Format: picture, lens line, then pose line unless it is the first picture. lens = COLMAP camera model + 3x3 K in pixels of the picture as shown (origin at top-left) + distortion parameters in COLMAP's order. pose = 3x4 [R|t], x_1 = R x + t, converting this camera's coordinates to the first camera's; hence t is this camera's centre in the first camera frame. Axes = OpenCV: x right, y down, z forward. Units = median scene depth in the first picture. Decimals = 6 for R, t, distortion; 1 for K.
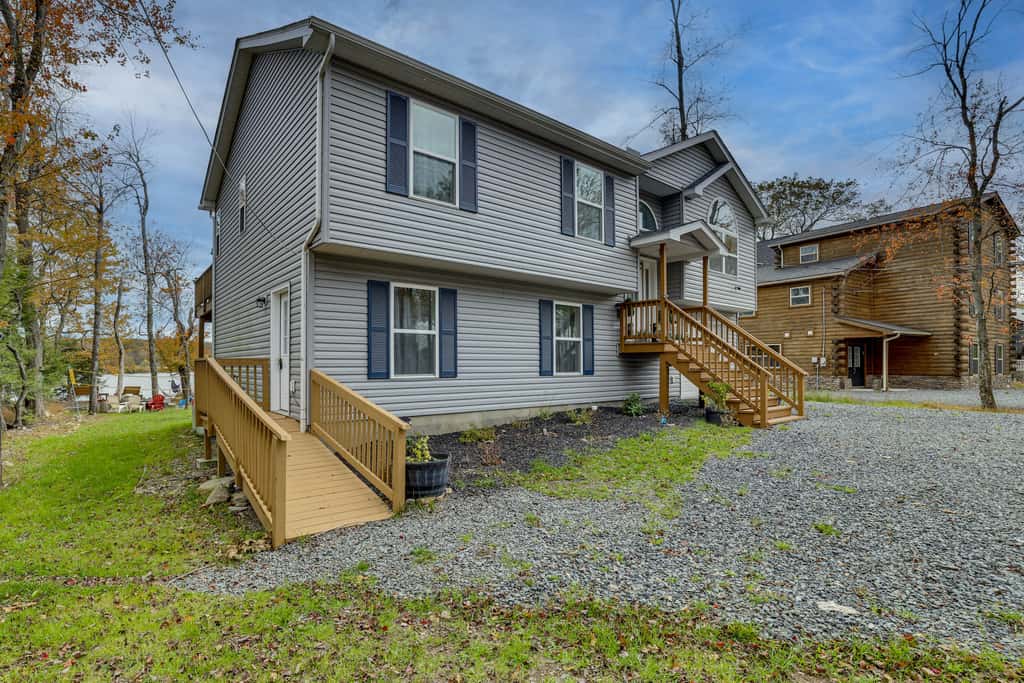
lens RADIAL K [[491.4, 0, 510.8], [0, 491.4, 347.6], [0, 0, 1]] dist [-0.000235, 0.000013]
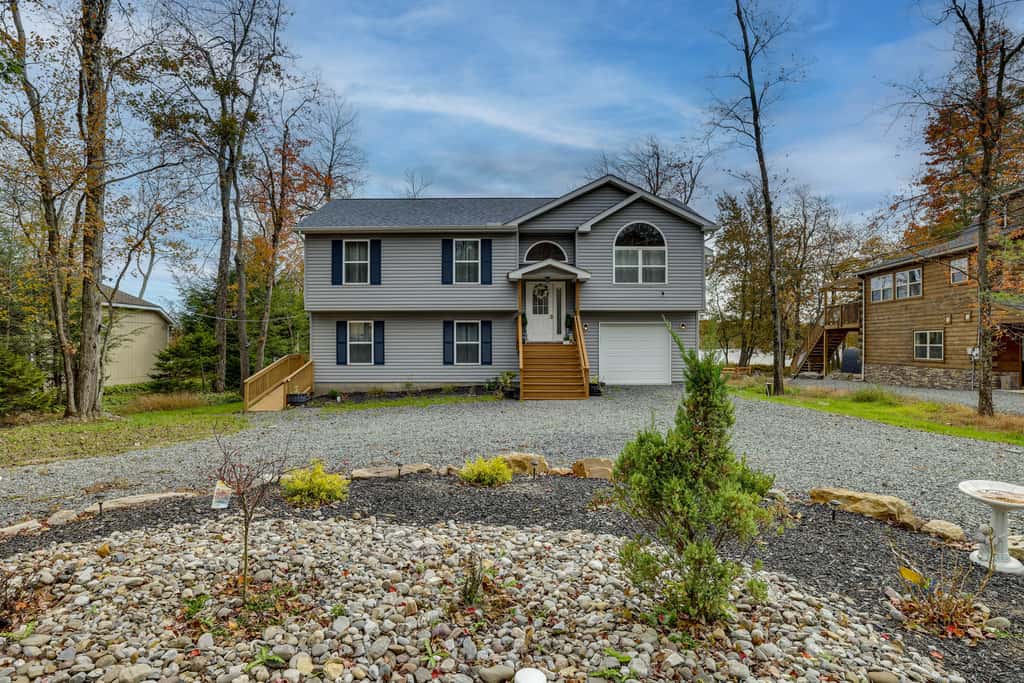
lens RADIAL K [[524.4, 0, 511.8], [0, 524.4, 343.2], [0, 0, 1]] dist [0.001582, 0.000045]
pose [[0.804547, -0.000649, -0.593888, 1.327895], [0.019219, 0.999504, 0.024944, -0.058967], [0.593577, -0.031483, 0.804161, -0.351776]]
